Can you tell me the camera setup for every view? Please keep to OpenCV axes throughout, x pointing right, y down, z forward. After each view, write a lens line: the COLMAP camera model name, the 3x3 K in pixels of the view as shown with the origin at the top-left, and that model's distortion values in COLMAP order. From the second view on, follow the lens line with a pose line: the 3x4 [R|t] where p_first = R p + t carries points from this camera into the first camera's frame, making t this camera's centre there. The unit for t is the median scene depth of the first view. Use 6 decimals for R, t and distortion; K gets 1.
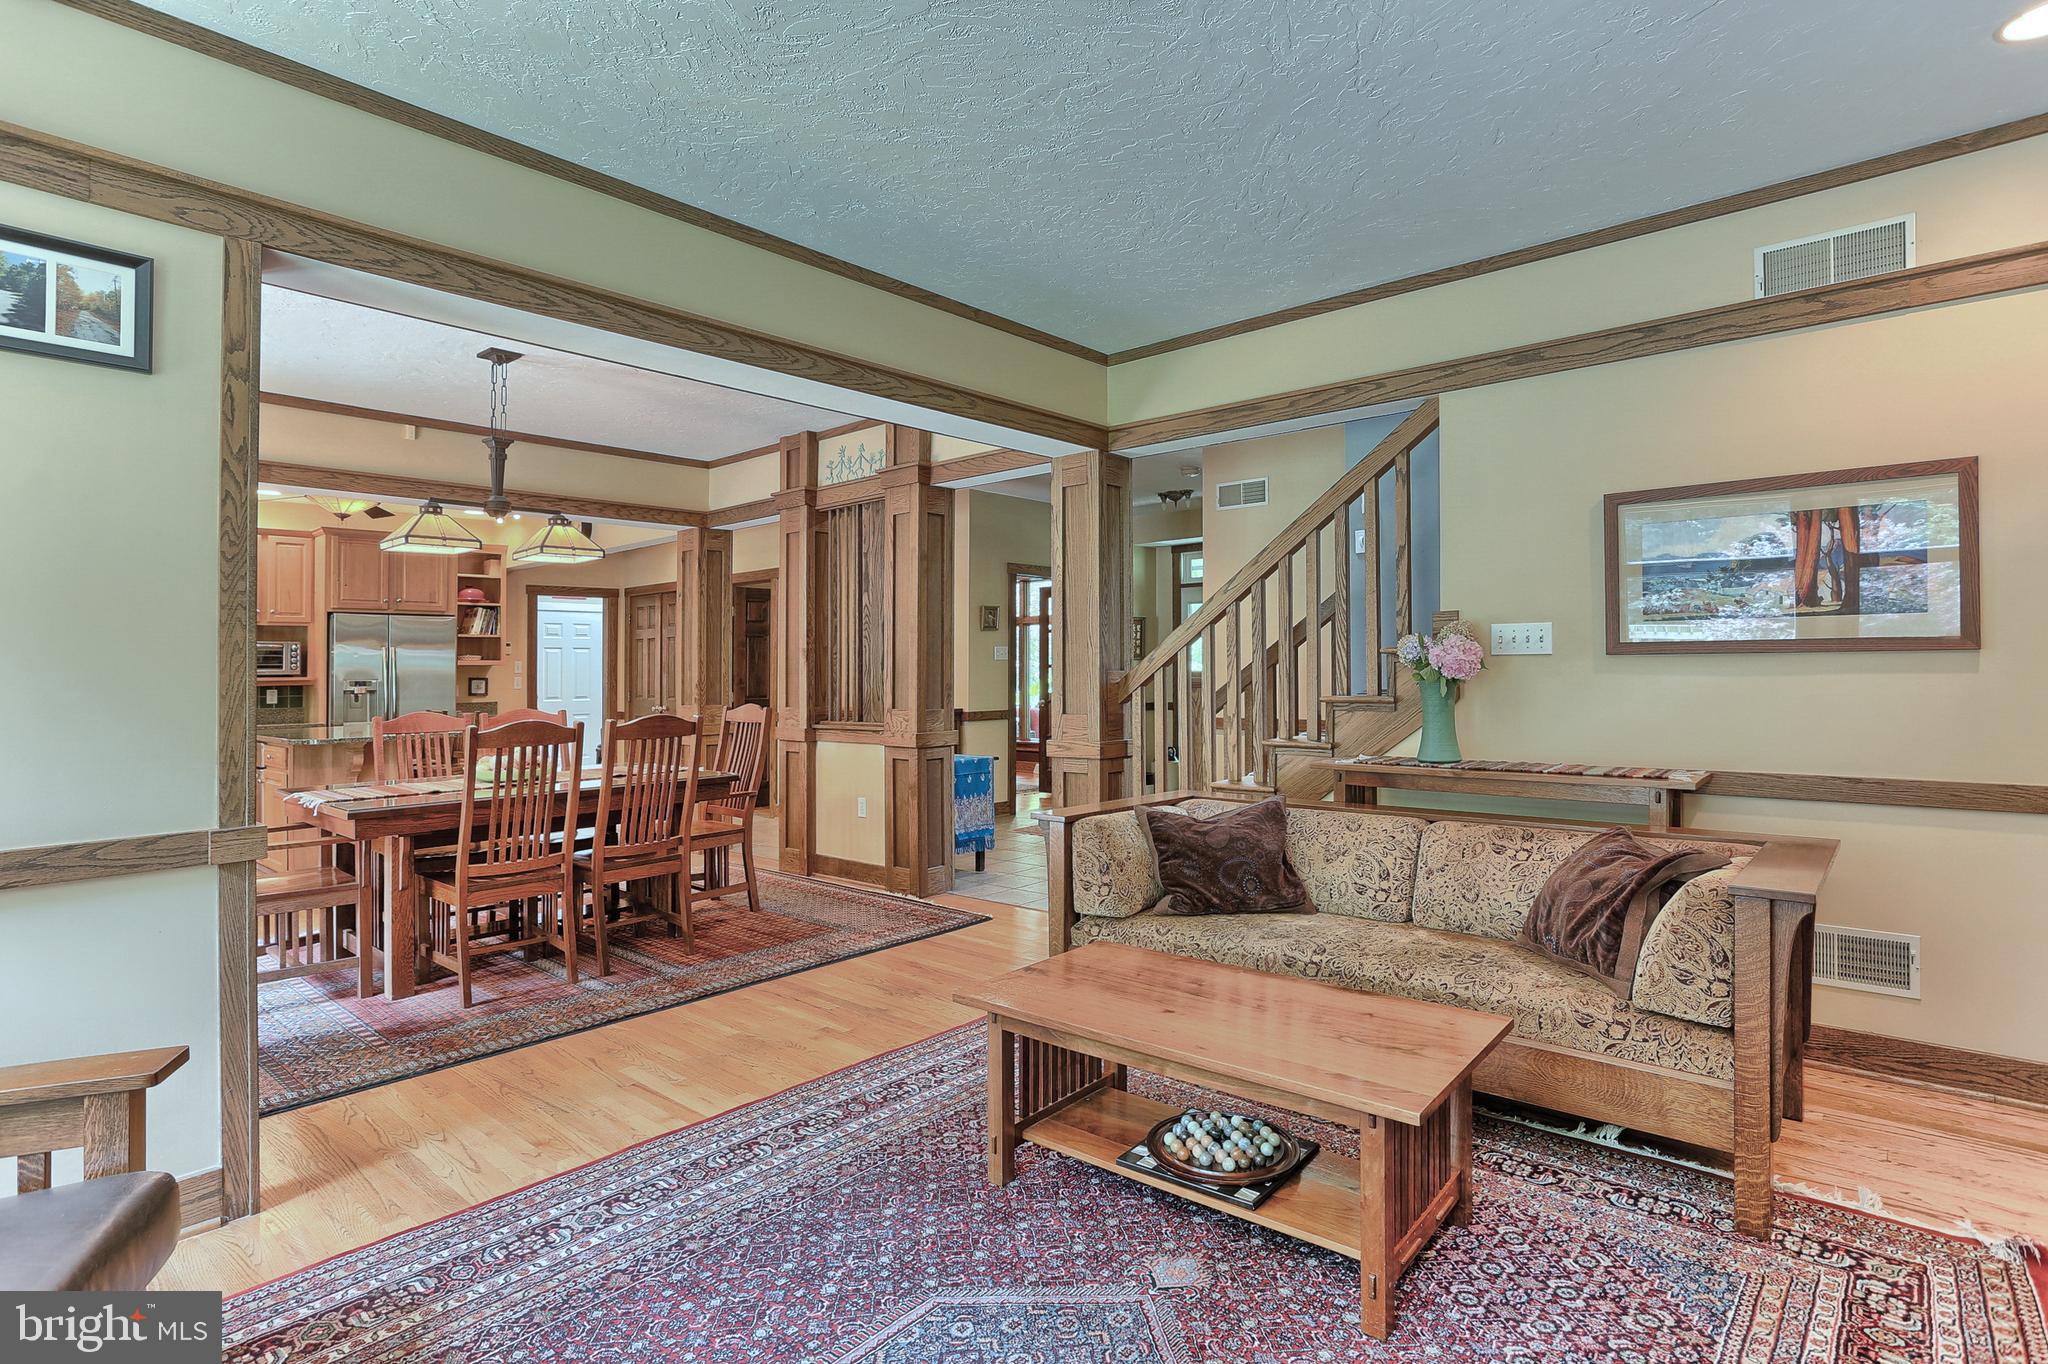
lens RADIAL K [[1040.3, 0, 1025.8], [0, 1040.3, 653.4], [0, 0, 1]] dist [-0.024194, 0.001334]
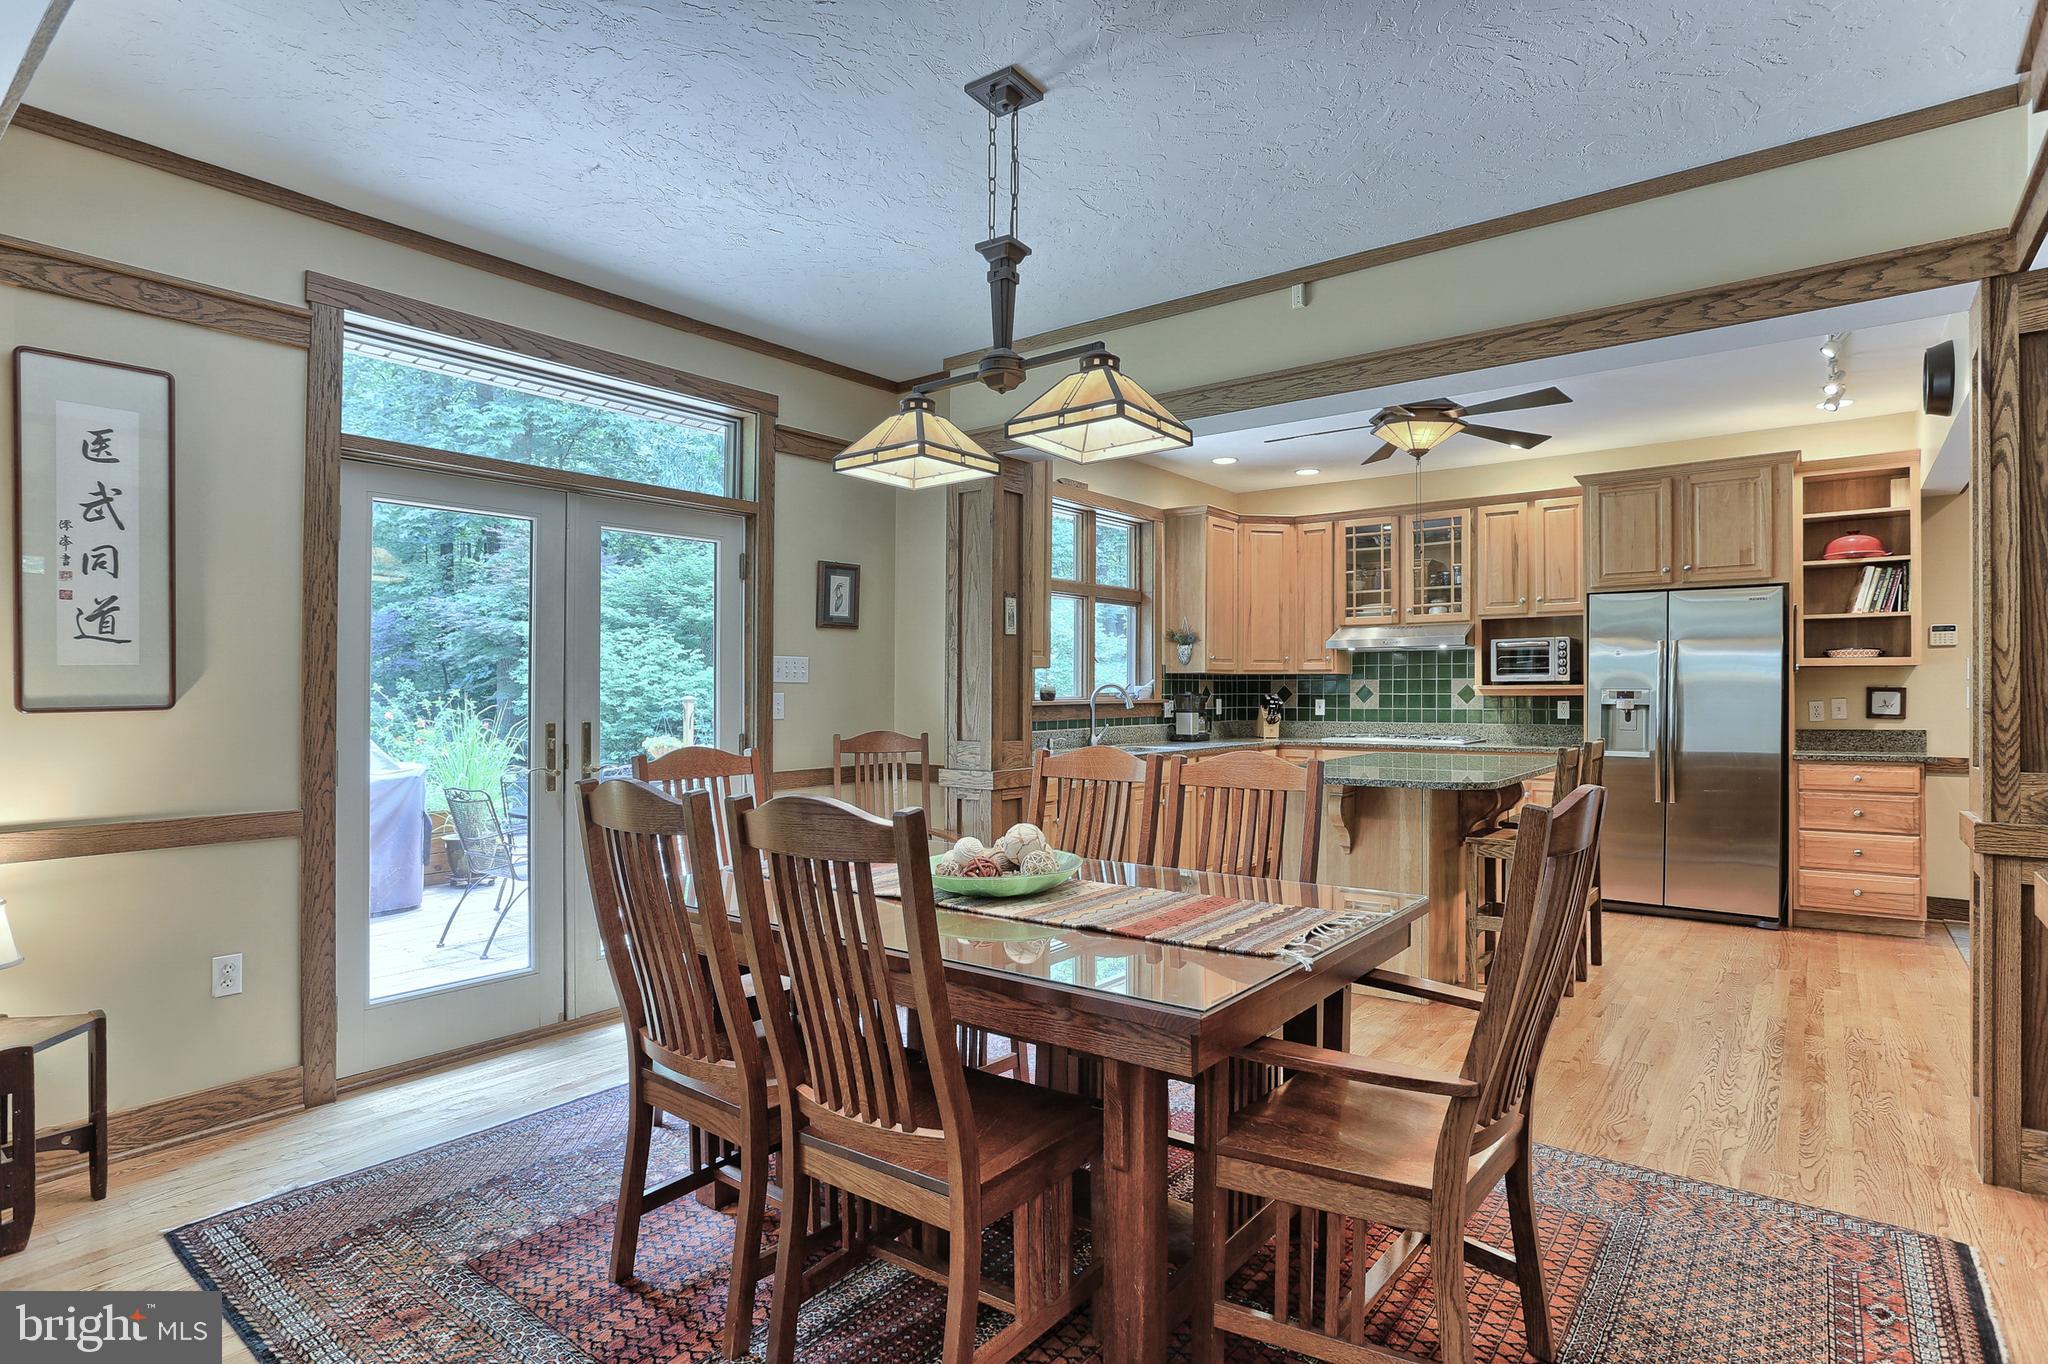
lens RADIAL K [[1040.3, 0, 1026.6], [0, 1040.3, 686.1], [0, 0, 1]] dist [-0.024194, 0.001334]
pose [[0.063310, 0.009257, -0.997951, 0.014793], [0.018836, 0.999768, 0.010469, 0.008582], [0.997816, -0.019460, 0.063121, 0.544015]]
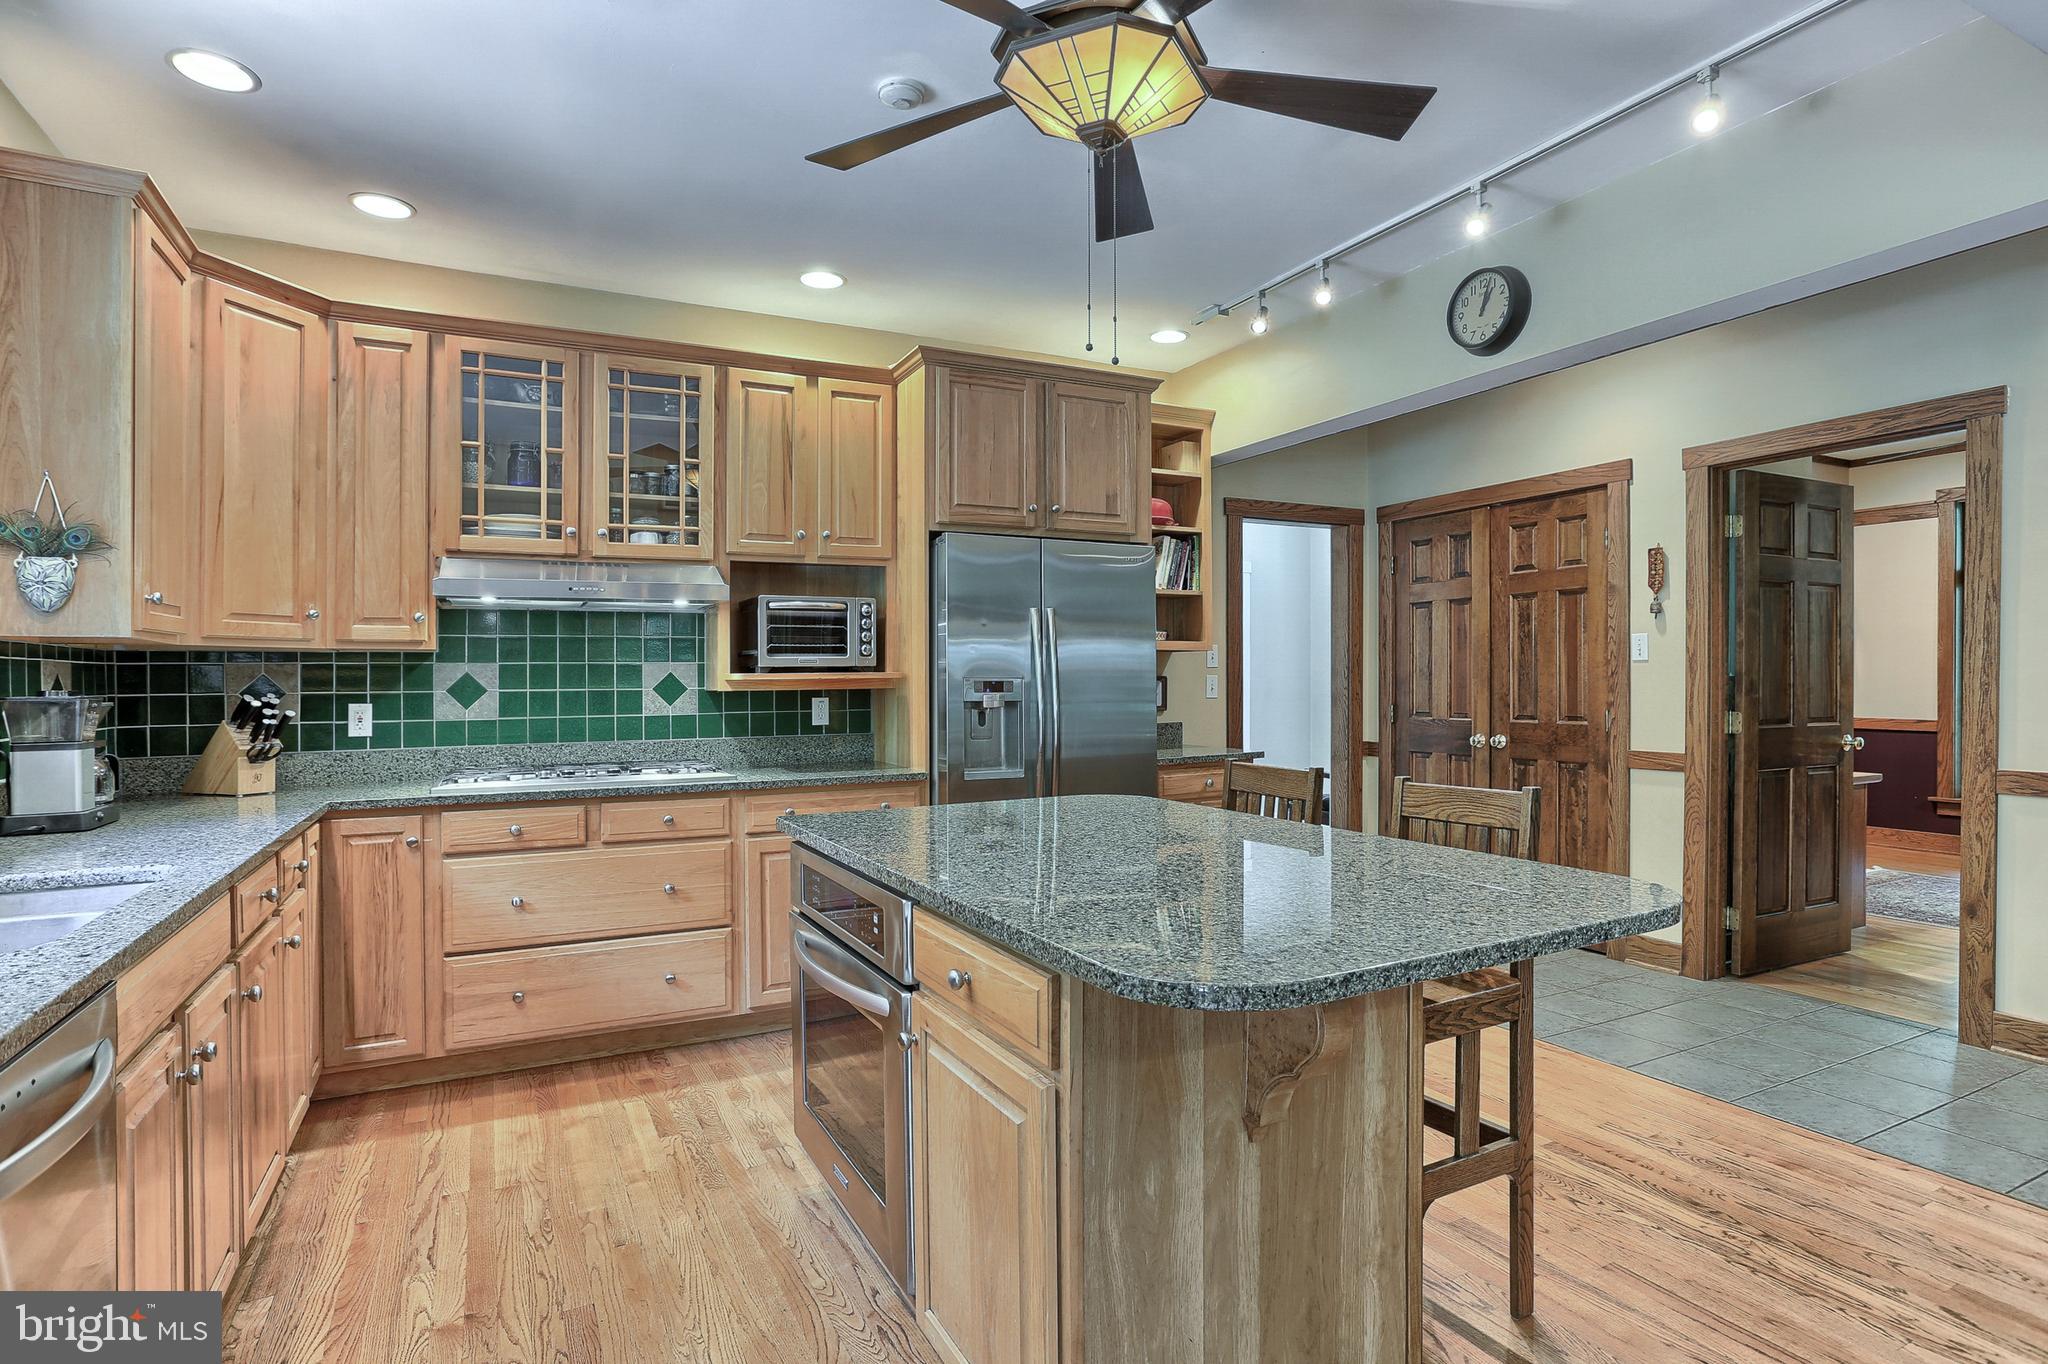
lens RADIAL K [[1040.3, 0, 1027.0], [0, 1040.3, 678.9], [0, 0, 1]] dist [-0.024194, 0.001334]
pose [[0.930996, 0.004659, -0.364999, -0.449657], [0.003081, 0.999783, 0.020622, 0.015922], [0.365016, -0.020324, 0.930780, 0.557247]]
